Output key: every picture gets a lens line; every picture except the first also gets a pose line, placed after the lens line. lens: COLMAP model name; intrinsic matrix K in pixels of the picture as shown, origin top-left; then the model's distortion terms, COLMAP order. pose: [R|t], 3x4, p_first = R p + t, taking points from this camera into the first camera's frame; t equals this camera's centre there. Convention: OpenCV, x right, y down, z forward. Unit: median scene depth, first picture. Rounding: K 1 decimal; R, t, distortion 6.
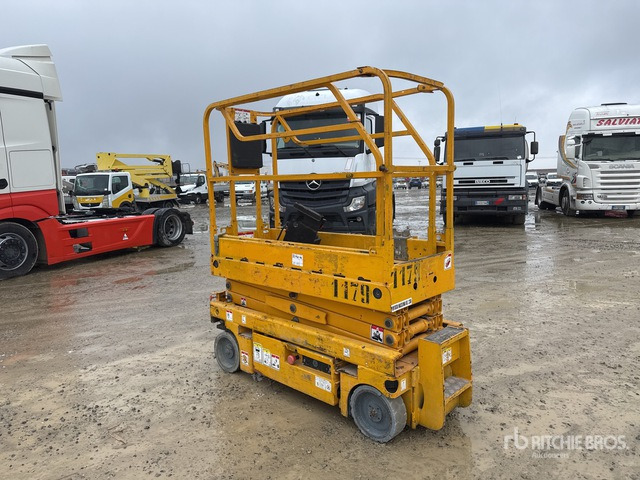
lens RADIAL K [[444.0, 0, 320.0], [0, 444.0, 240.0], [0, 0, 1]] dist [0.002809, -0.003063]
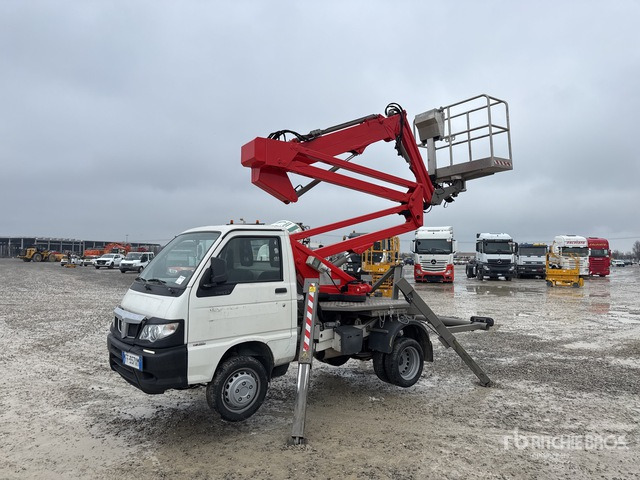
lens RADIAL K [[444.0, 0, 320.0], [0, 444.0, 240.0], [0, 0, 1]] dist [0.002809, -0.003063]
pose [[0.991143, 0.033732, 0.128443, -1.400520], [-0.010202, 0.983685, -0.179609, 0.256177], [-0.132406, 0.176707, 0.975317, -1.667336]]
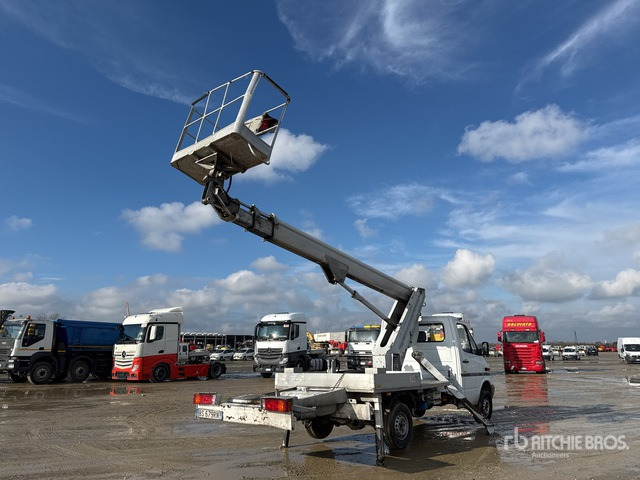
lens RADIAL K [[444.0, 0, 320.0], [0, 444.0, 240.0], [0, 0, 1]] dist [0.002809, -0.003063]
pose [[0.978638, -0.038818, -0.201895, 0.624311], [-0.037898, 0.931125, -0.362726, 0.142706], [0.202070, 0.362629, 0.909763, -1.145258]]
